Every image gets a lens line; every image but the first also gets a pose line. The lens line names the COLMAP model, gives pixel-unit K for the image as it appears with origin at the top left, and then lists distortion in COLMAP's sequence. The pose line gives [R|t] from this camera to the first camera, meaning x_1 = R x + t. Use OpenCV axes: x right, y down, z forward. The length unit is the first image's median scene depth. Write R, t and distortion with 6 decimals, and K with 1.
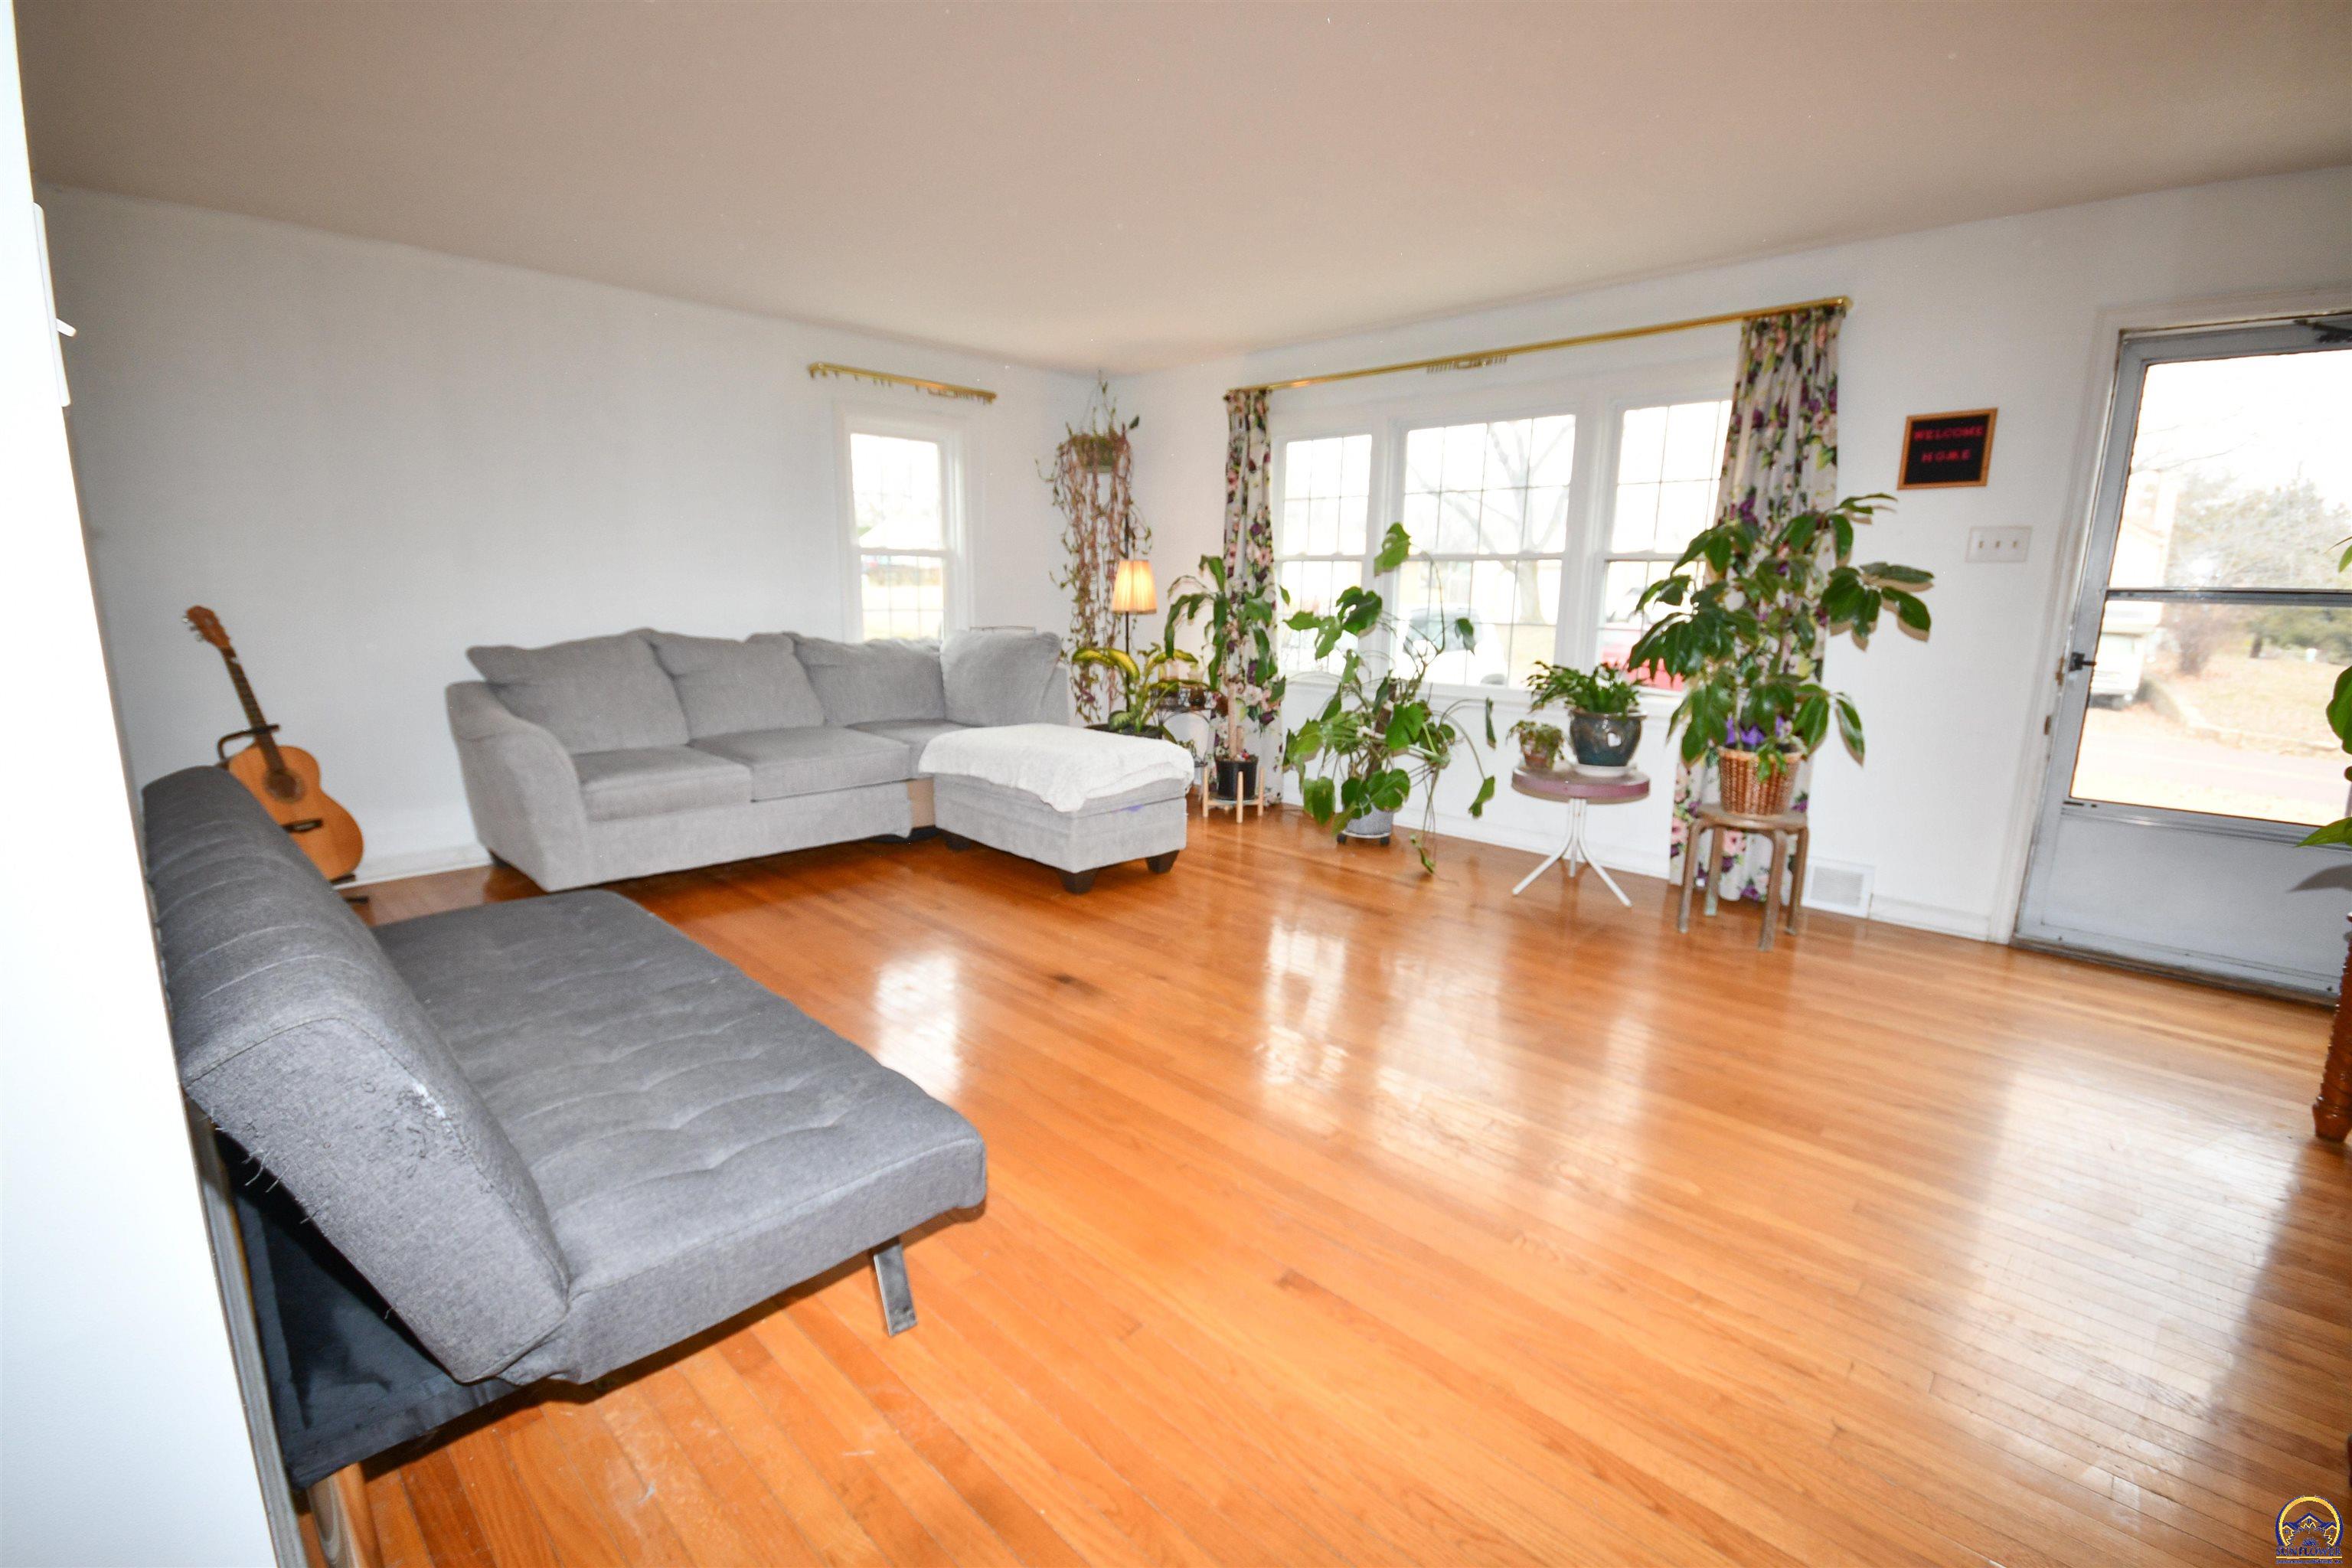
lens RADIAL K [[1034.1, 0, 1176.0], [0, 1034.1, 784.0], [0, 0, 1]] dist [0.000506, -0.000707]
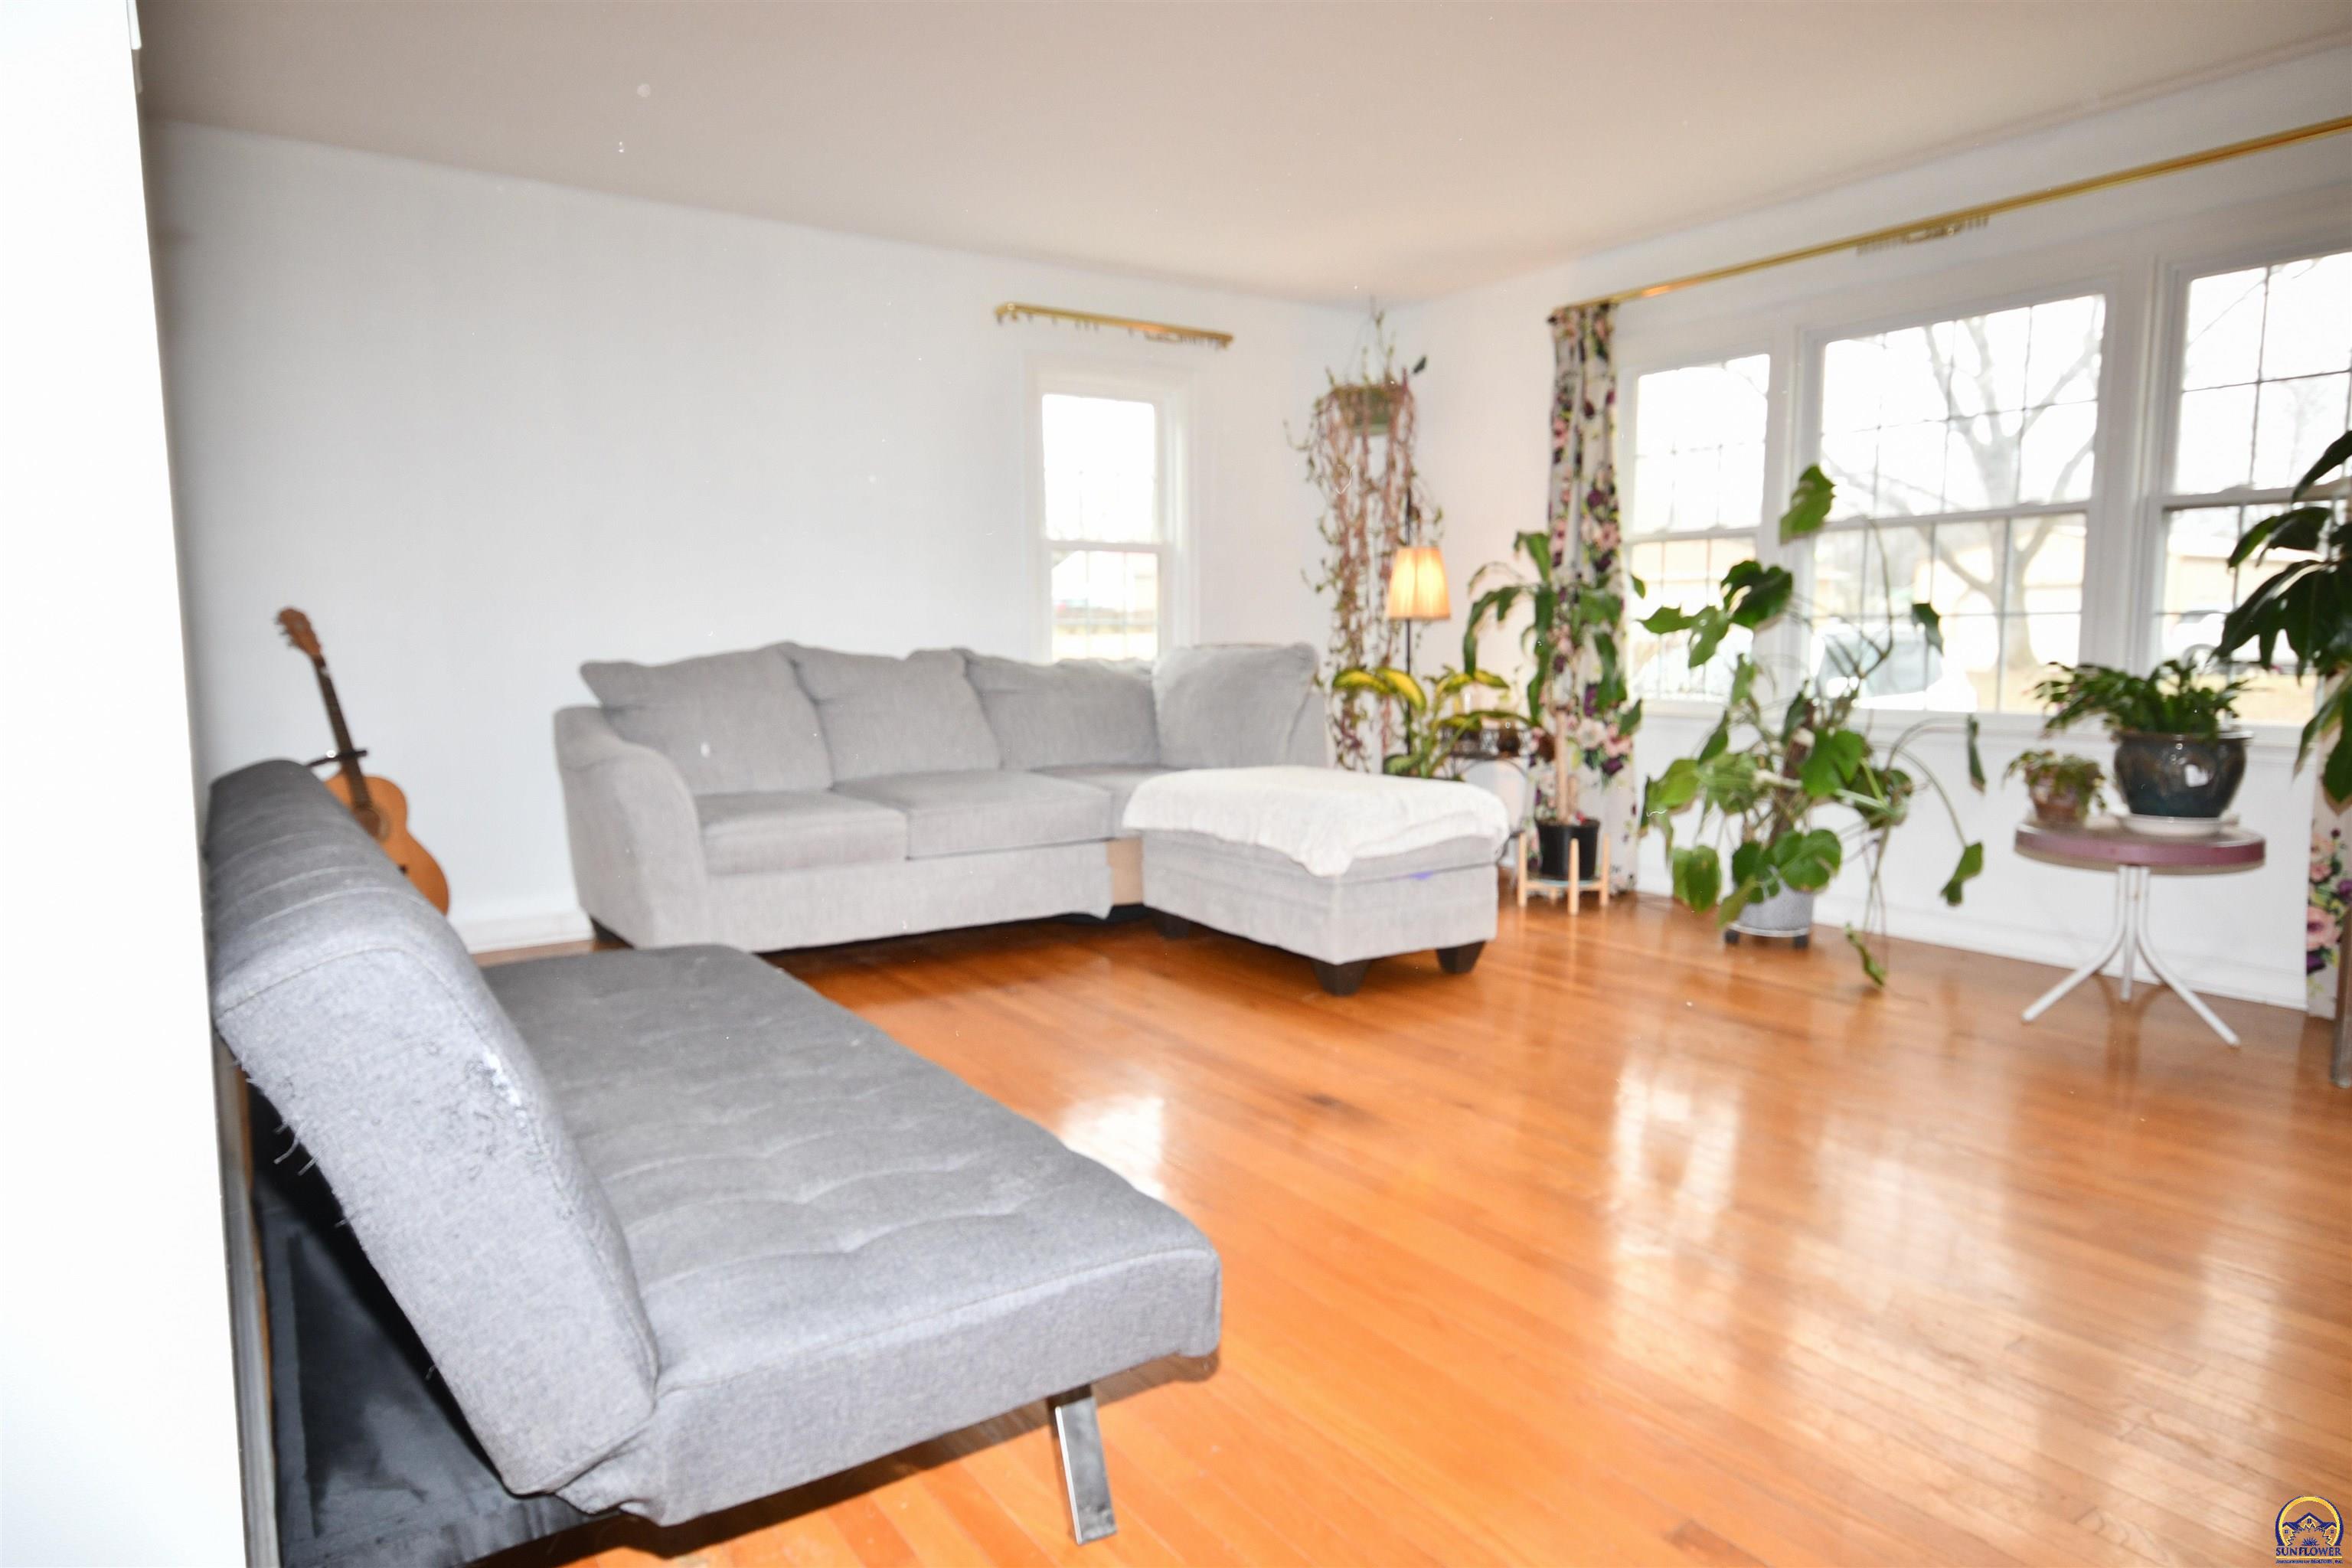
lens RADIAL K [[1425.8, 0, 1178.7], [0, 1425.8, 778.5], [0, 0, 1]] dist [0.004577, 0.027207]
pose [[0.980157, 0.001323, -0.198220, -0.009684], [-0.019076, 0.995966, -0.087680, 0.043632], [0.197305, 0.089722, 0.976228, 0.017320]]
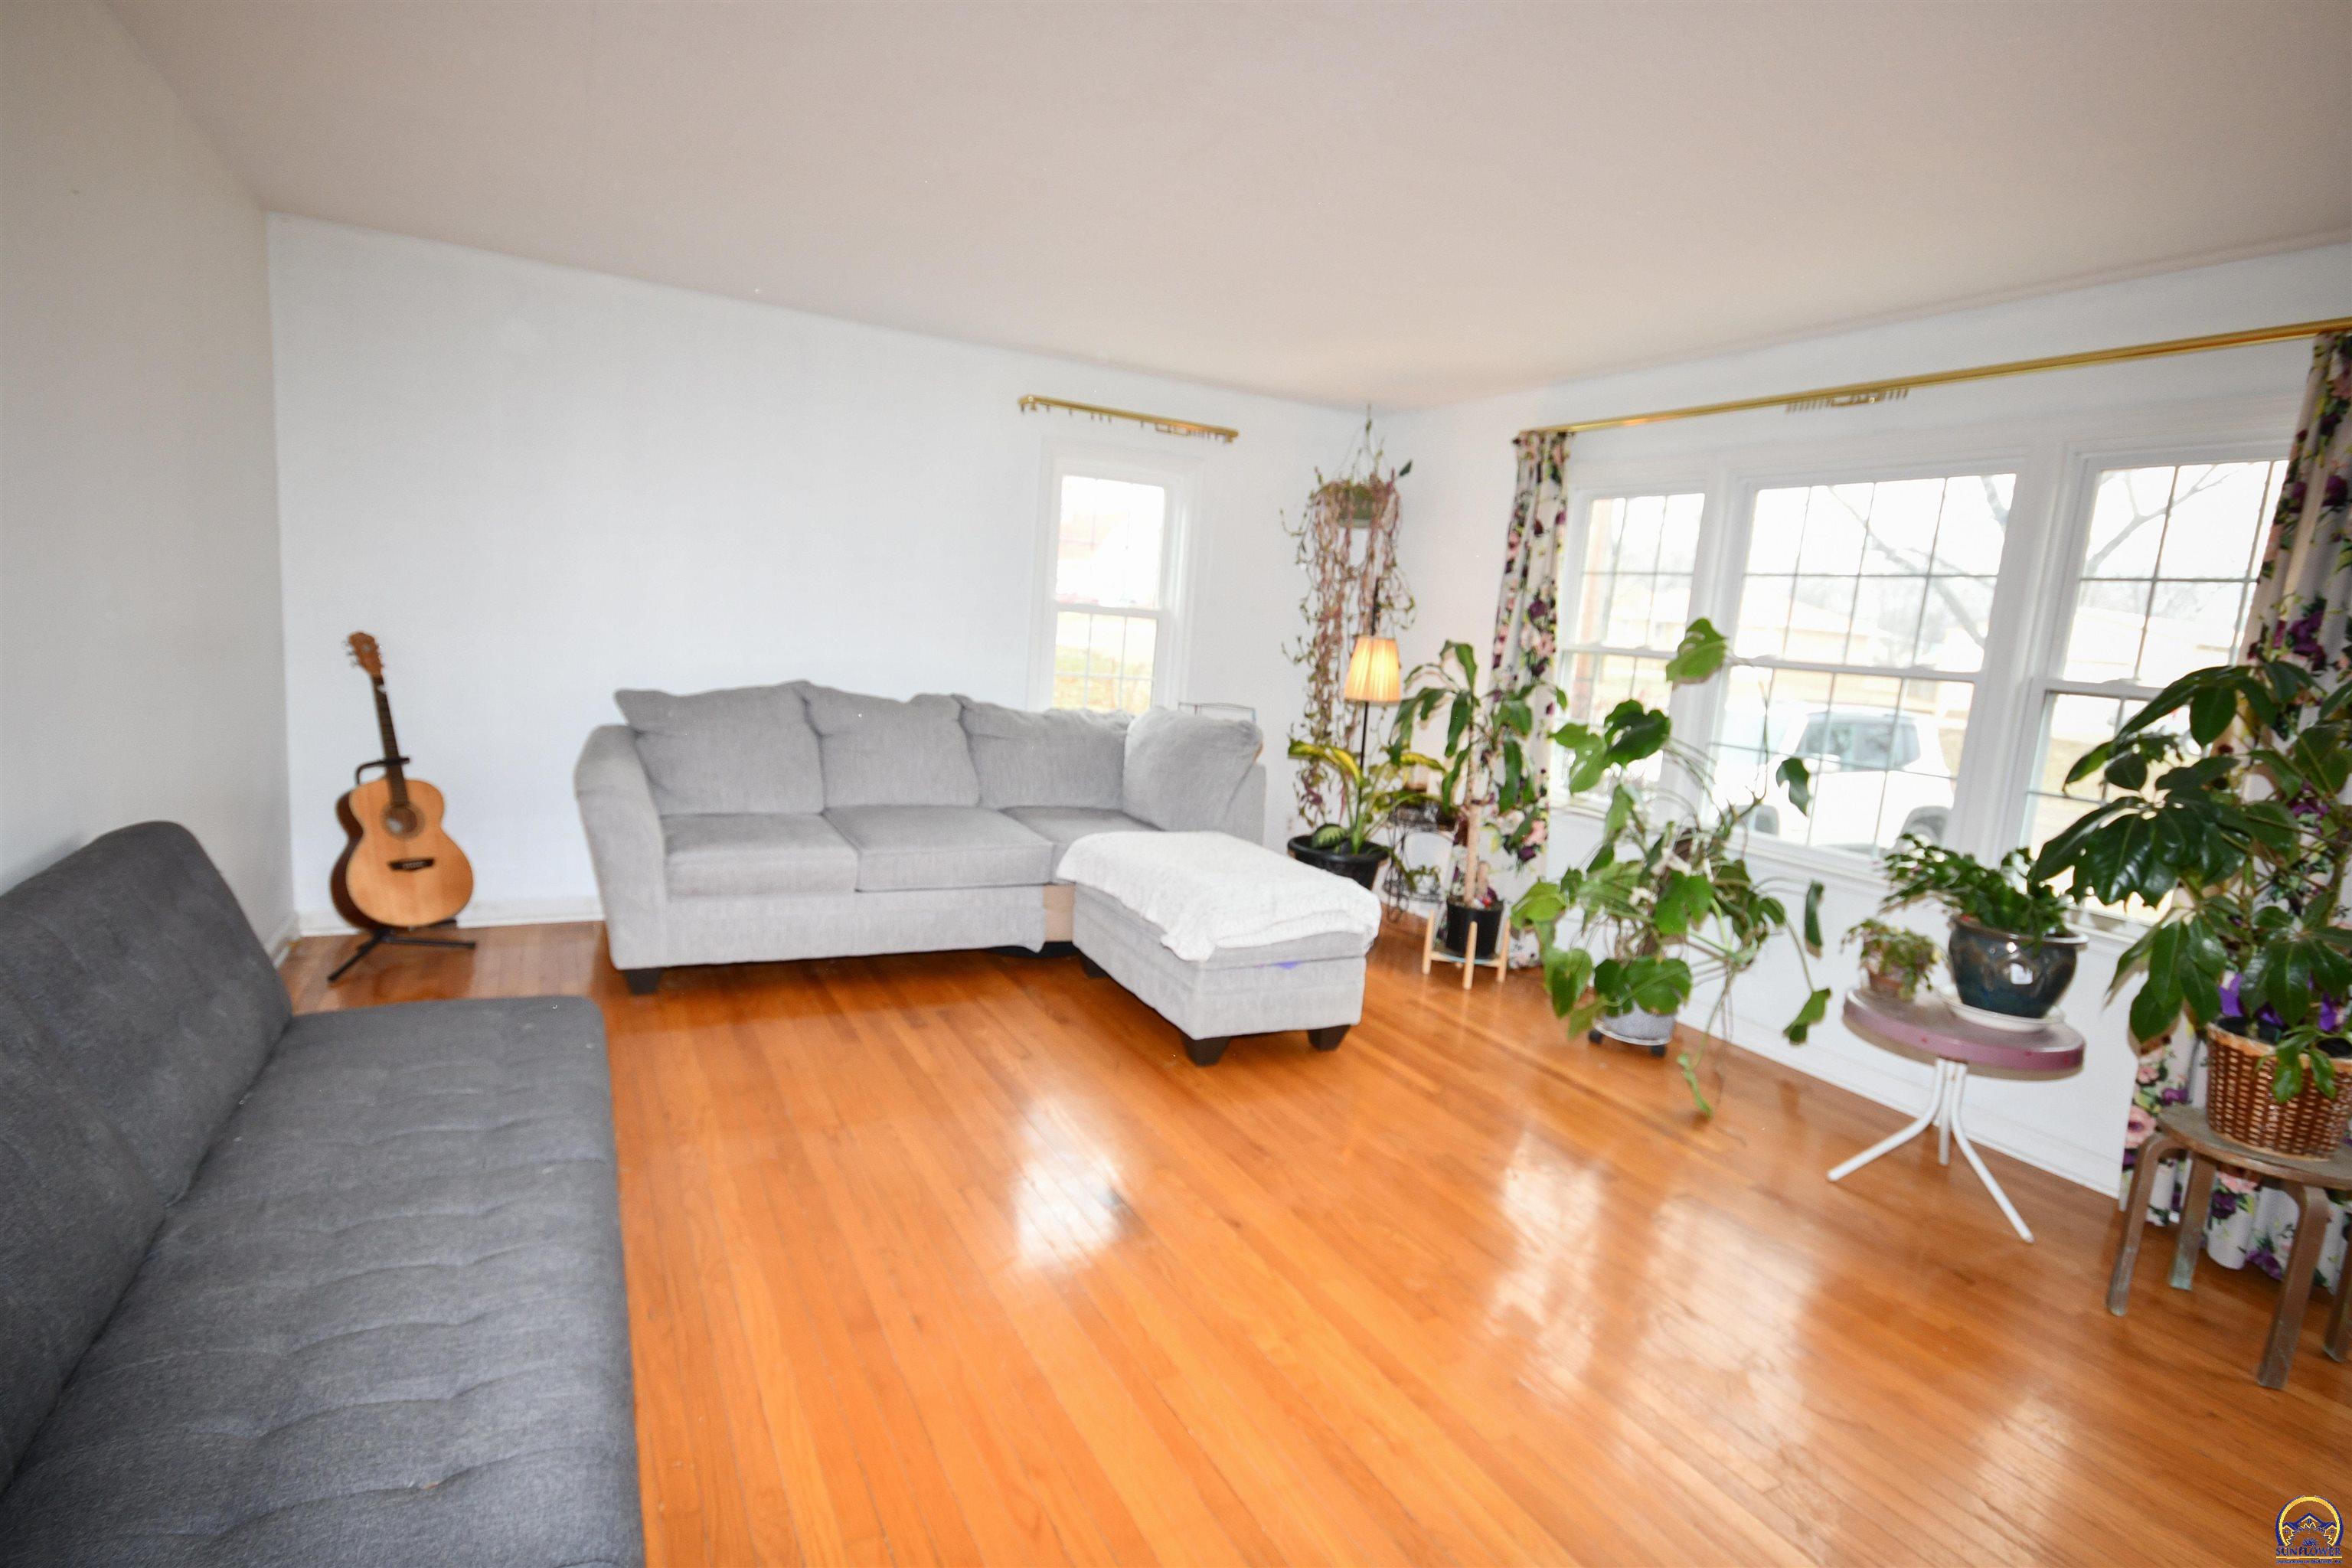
lens RADIAL K [[1162.6, 0, 1178.3], [0, 1162.6, 779.8], [0, 0, 1]] dist [0.023574, -0.012083]
pose [[0.949664, 0.102098, -0.296167, 0.119103], [-0.121190, 0.991526, -0.046786, -0.059446], [0.288881, 0.080324, 0.953989, 0.132760]]
